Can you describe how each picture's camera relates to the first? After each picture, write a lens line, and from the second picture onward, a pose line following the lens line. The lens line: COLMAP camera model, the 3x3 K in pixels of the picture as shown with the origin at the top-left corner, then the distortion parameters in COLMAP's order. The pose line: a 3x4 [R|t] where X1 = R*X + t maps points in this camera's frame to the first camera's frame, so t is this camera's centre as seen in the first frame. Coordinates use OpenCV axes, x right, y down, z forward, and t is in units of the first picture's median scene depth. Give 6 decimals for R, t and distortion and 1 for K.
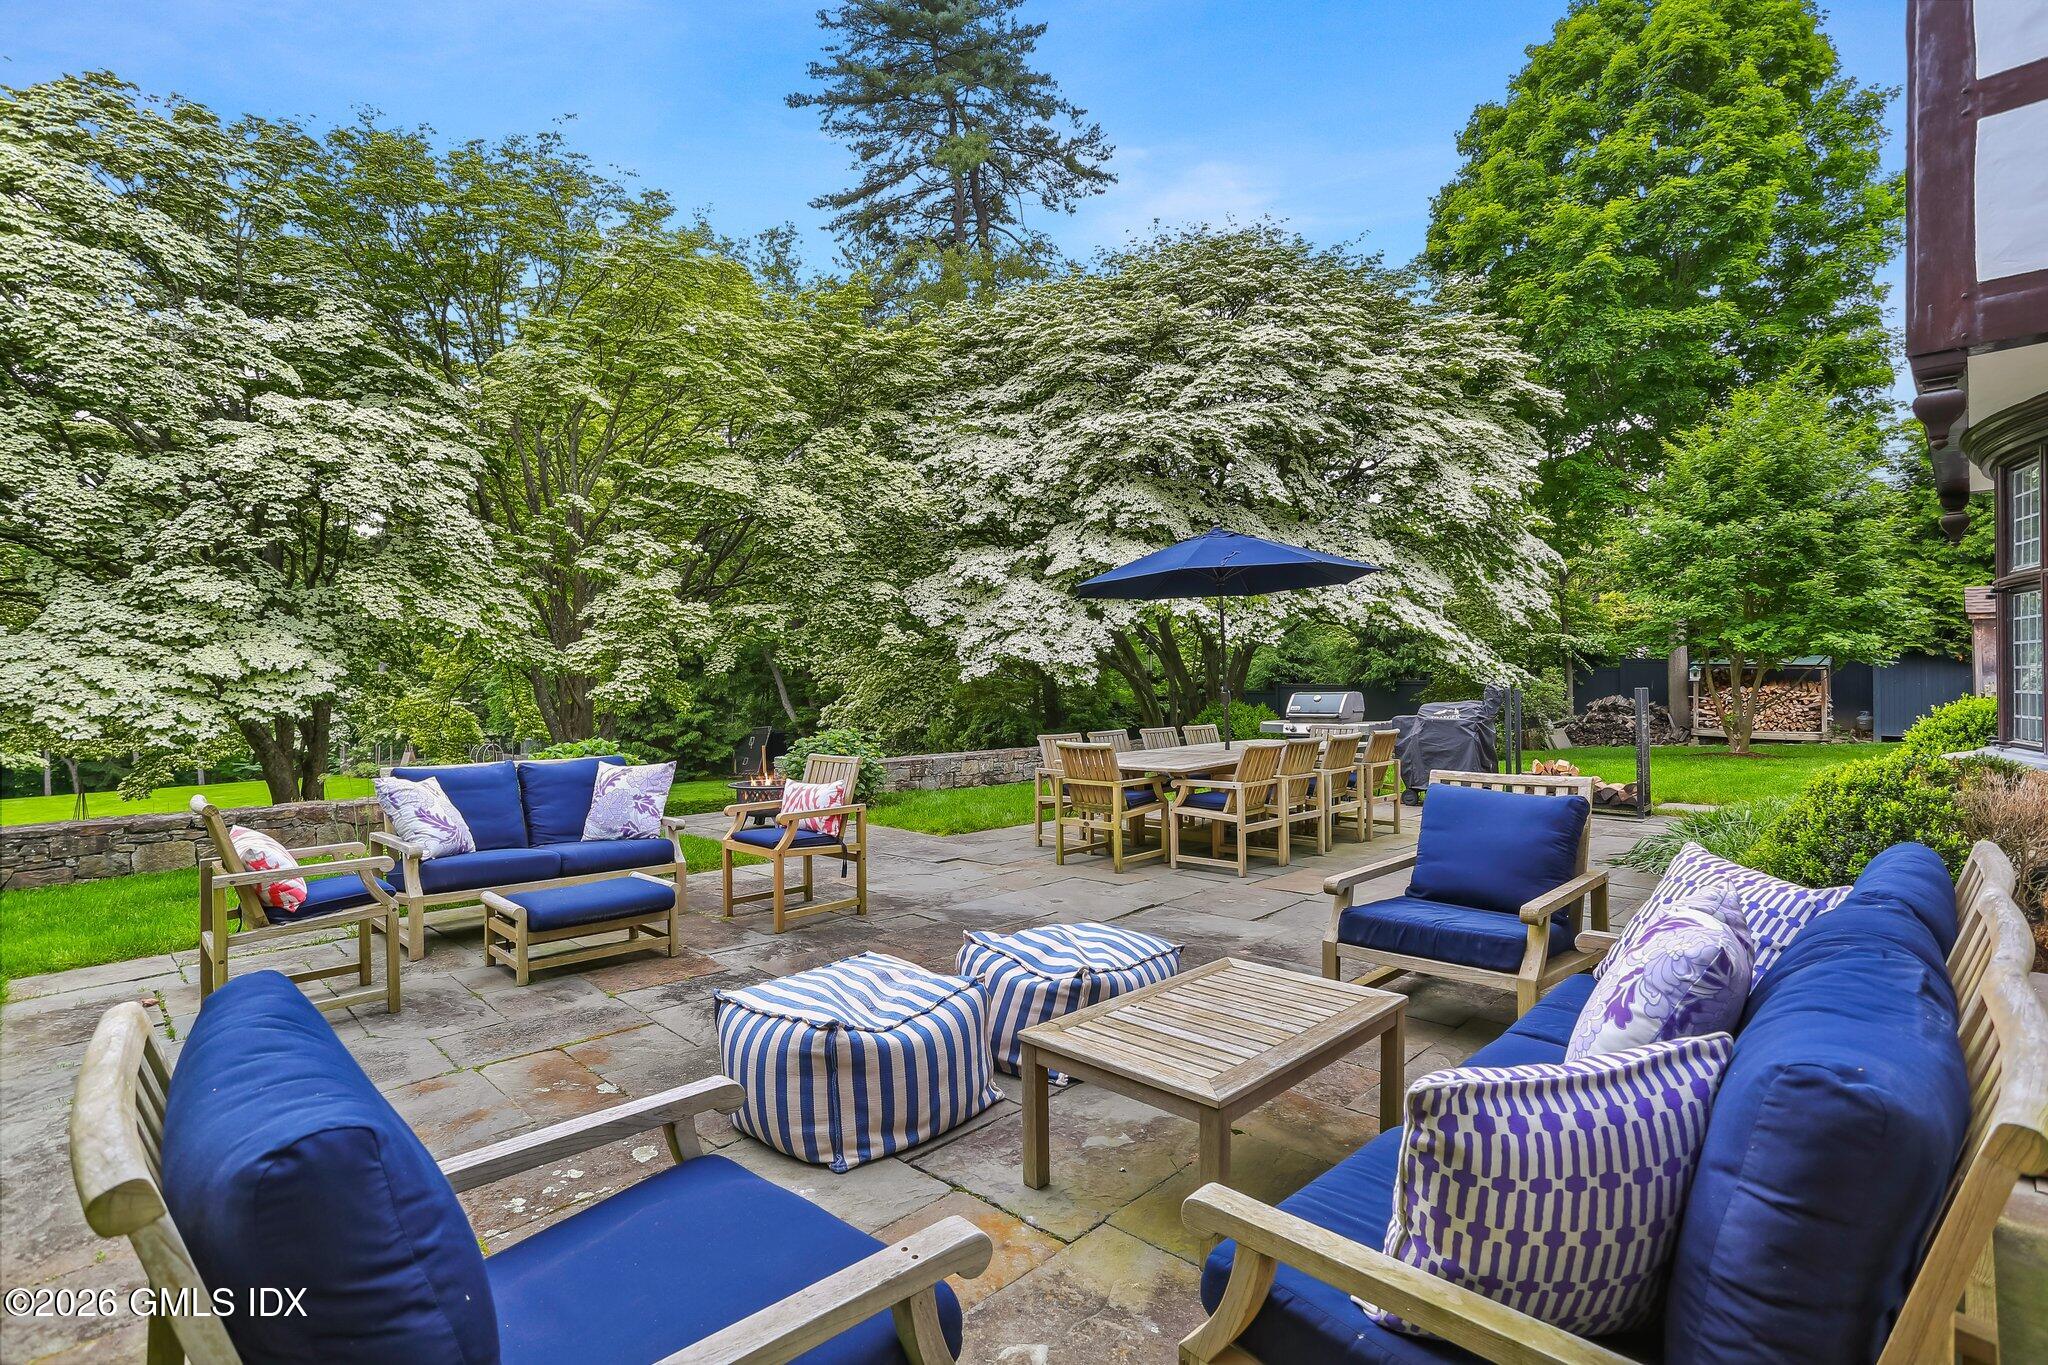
lens RADIAL K [[992.9, 0, 1006.5], [0, 992.9, 680.1], [0, 0, 1]] dist [-0.044094, 0.025140]
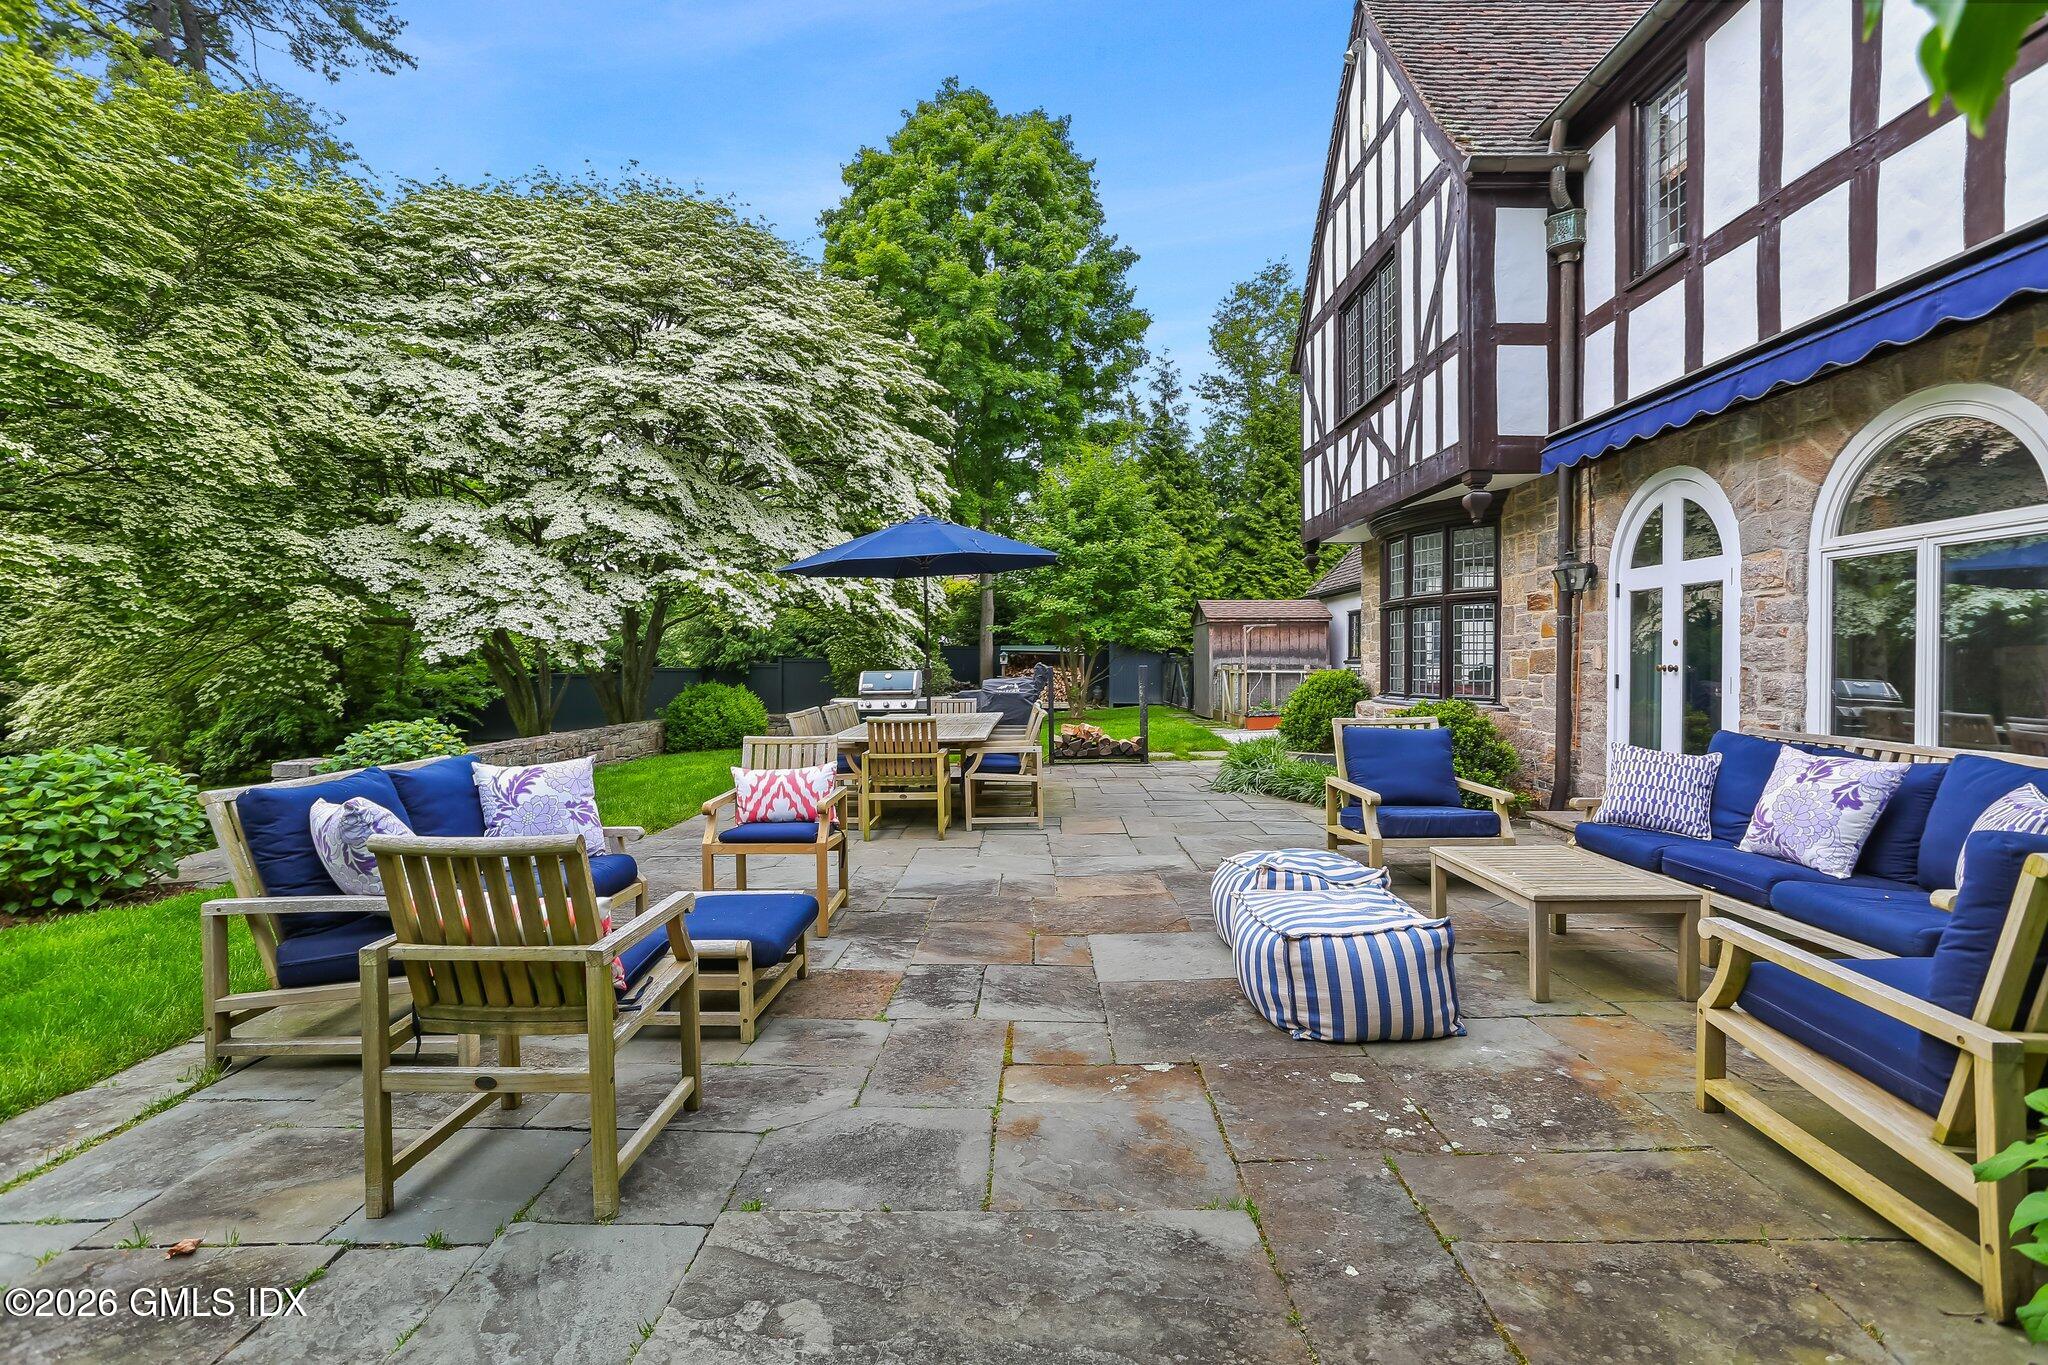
lens RADIAL K [[992.9, 0, 1021.8], [0, 992.9, 689.8], [0, 0, 1]] dist [-0.044094, 0.025140]
pose [[0.718790, -0.017292, 0.695013, -0.257553], [0.000170, 0.999695, 0.024696, 0.004489], [-0.695228, -0.017633, 0.718573, 0.087927]]
